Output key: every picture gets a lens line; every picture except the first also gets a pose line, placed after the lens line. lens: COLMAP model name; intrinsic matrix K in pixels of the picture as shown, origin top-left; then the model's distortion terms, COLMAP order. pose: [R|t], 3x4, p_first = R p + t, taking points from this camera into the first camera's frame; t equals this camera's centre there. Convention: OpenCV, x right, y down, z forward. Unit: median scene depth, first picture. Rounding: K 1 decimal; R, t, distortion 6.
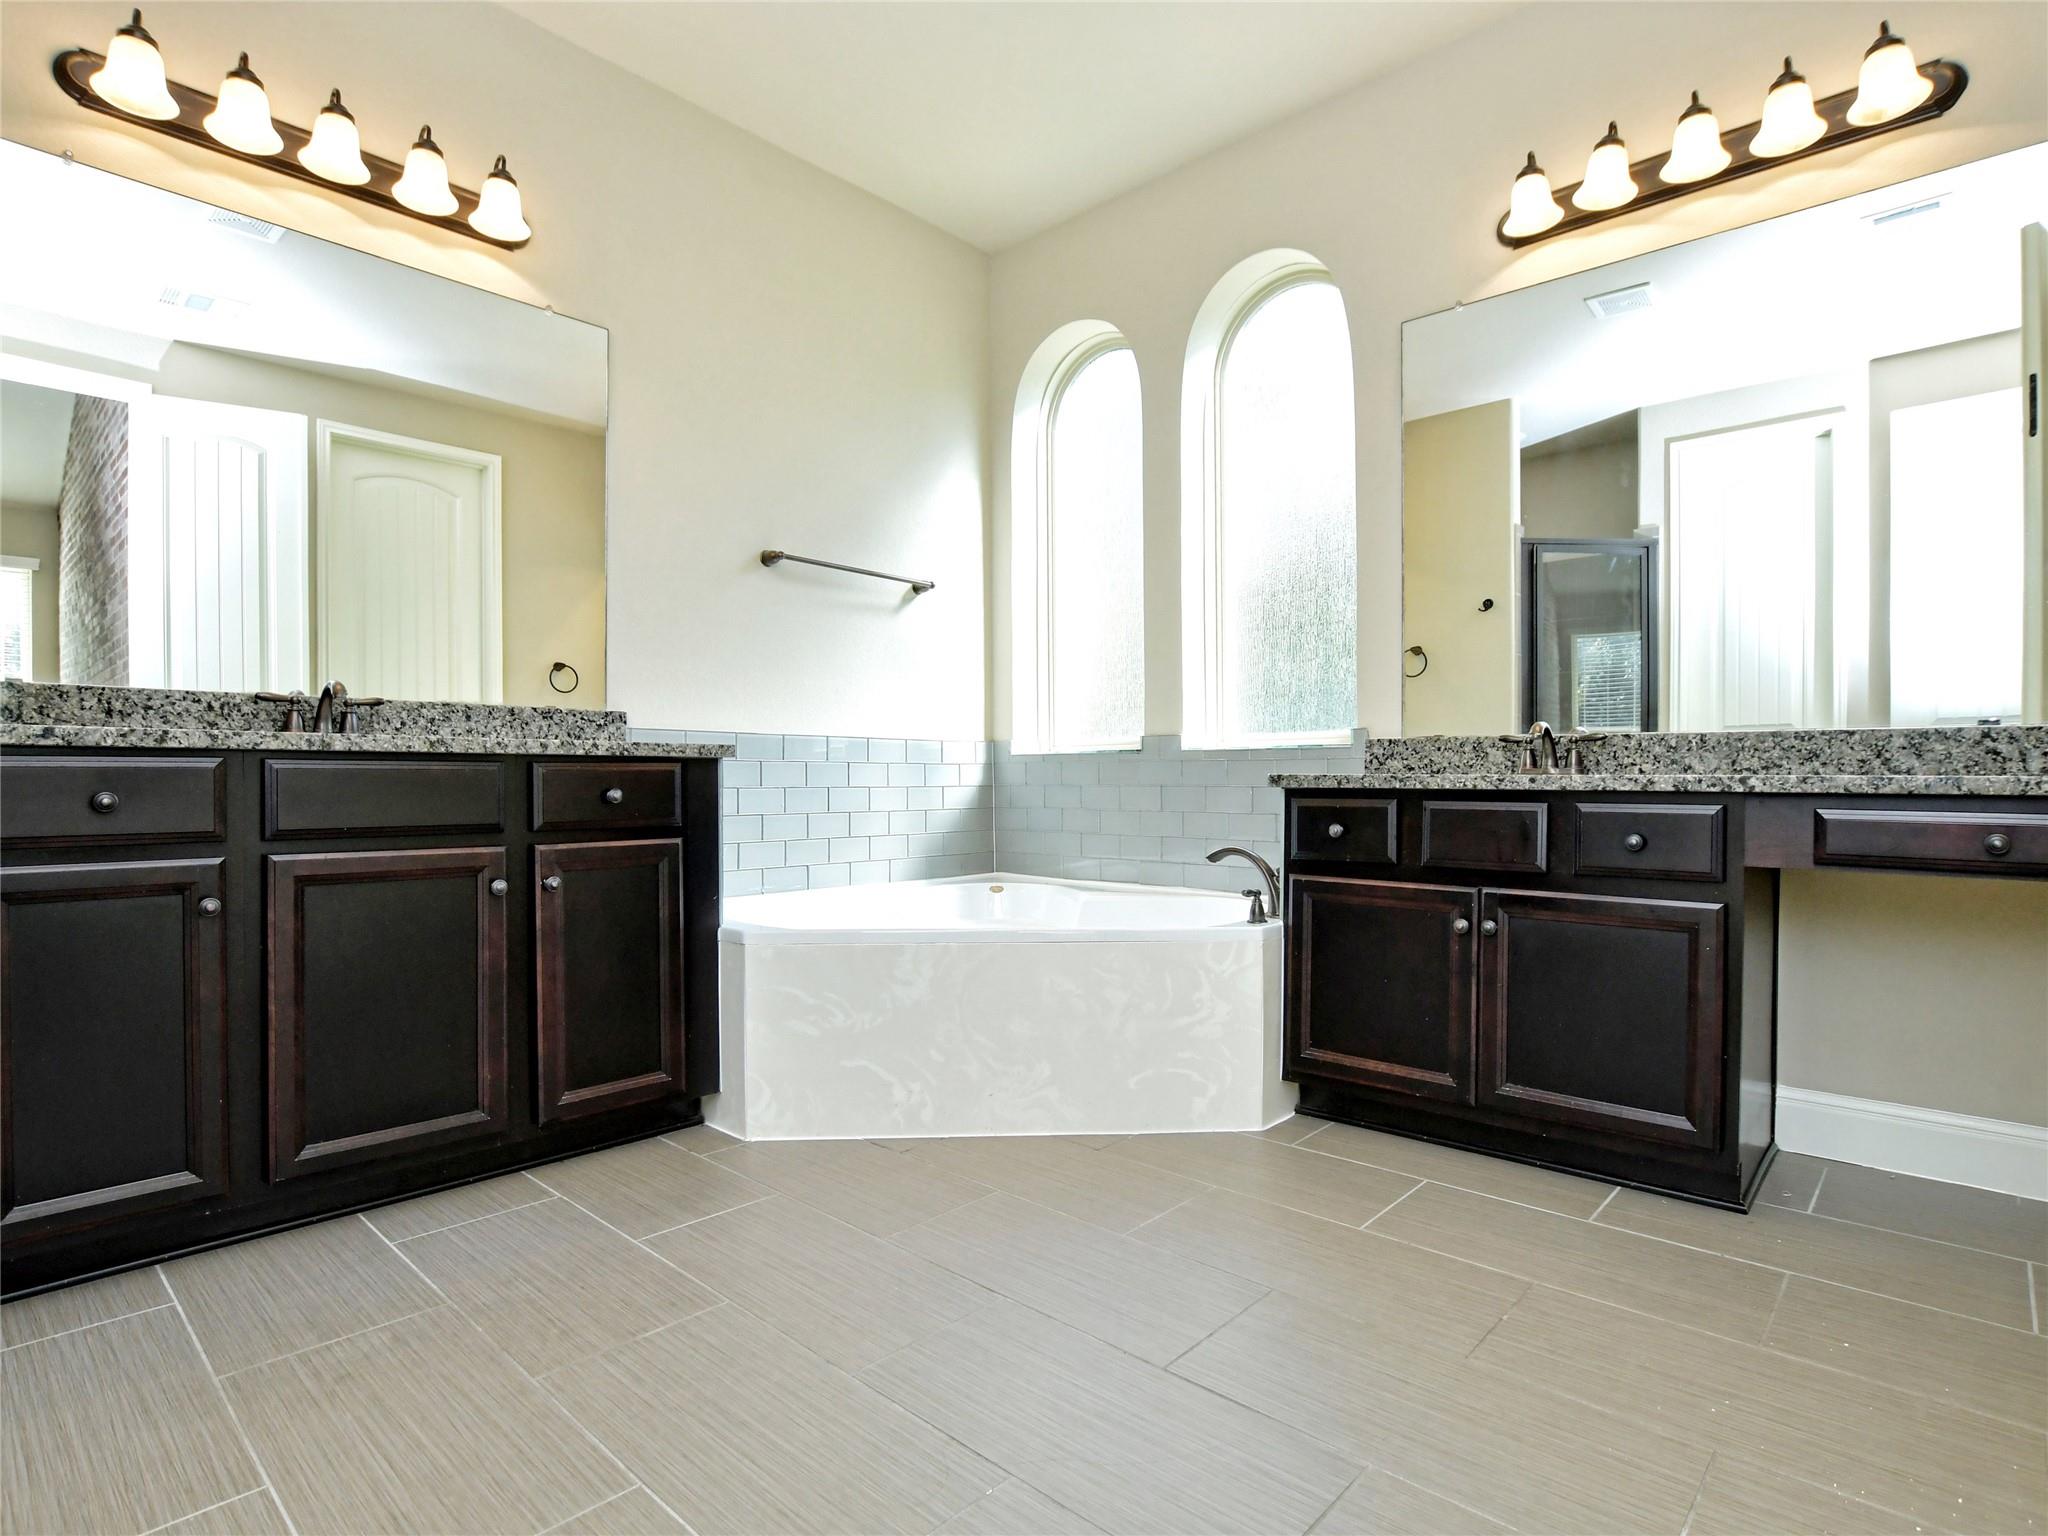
lens RADIAL K [[1057.7, 0, 1023.5], [0, 1057.7, 772.3], [0, 0, 1]] dist [-0.031423, 0.004025]
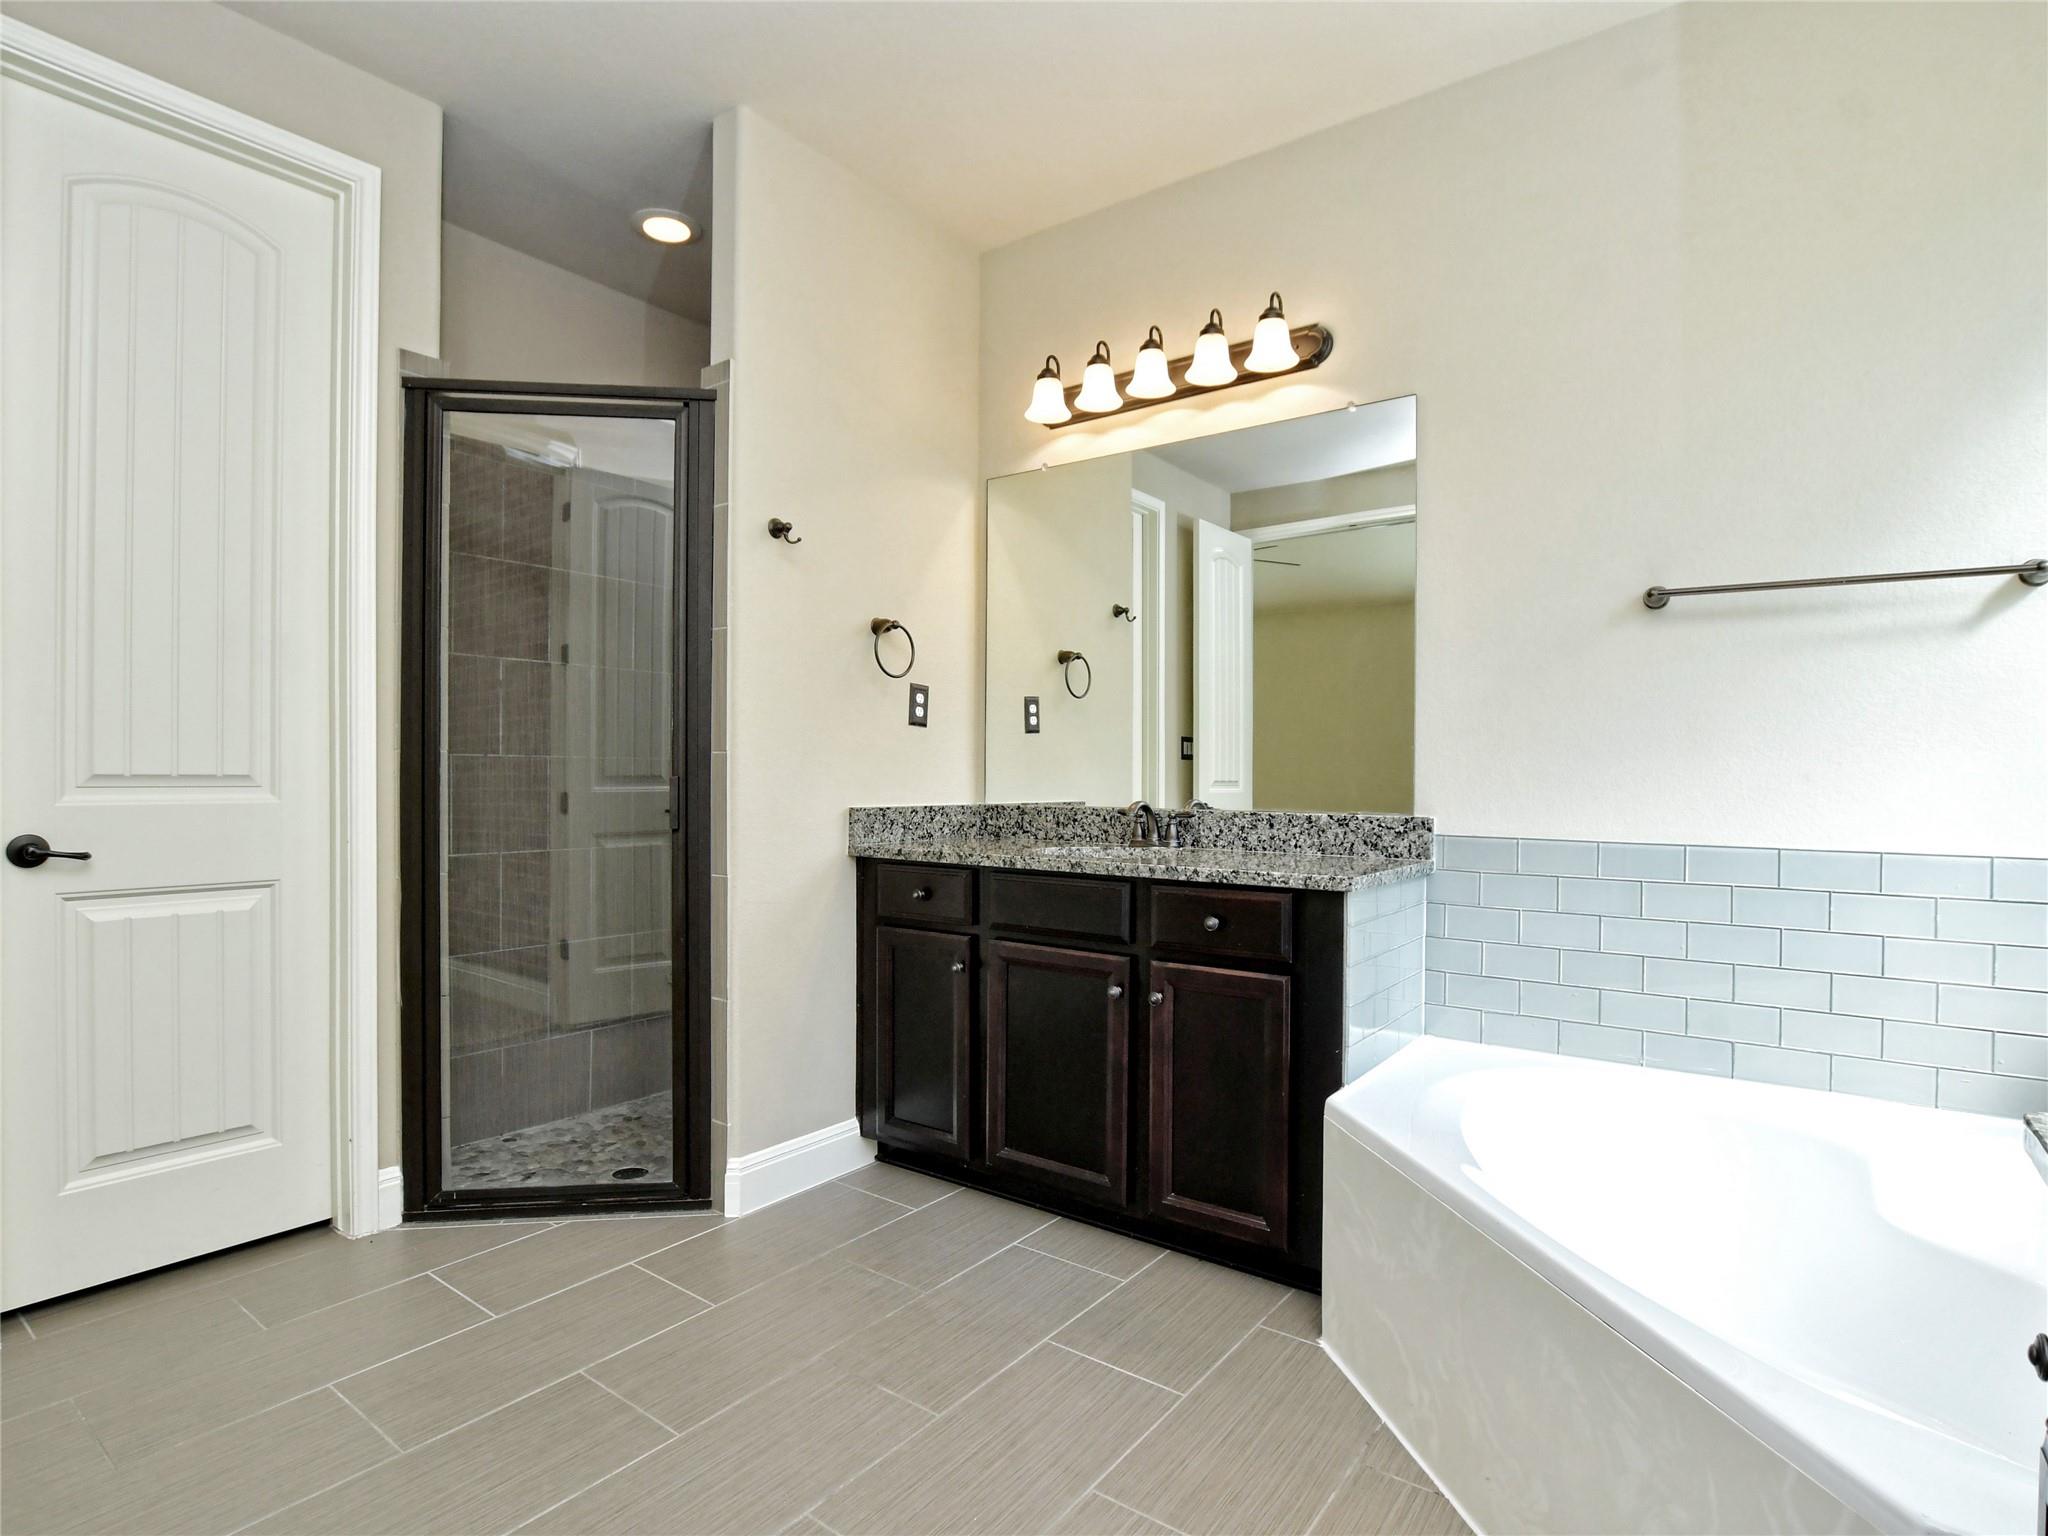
lens RADIAL K [[1057.7, 0, 1024.4], [0, 1057.7, 776.6], [0, 0, 1]] dist [-0.031423, 0.004025]
pose [[0.103690, 0.005799, -0.994593, 0.594127], [0.000428, 0.999983, 0.005875, -0.123407], [0.994610, -0.001034, 0.103686, 0.717769]]
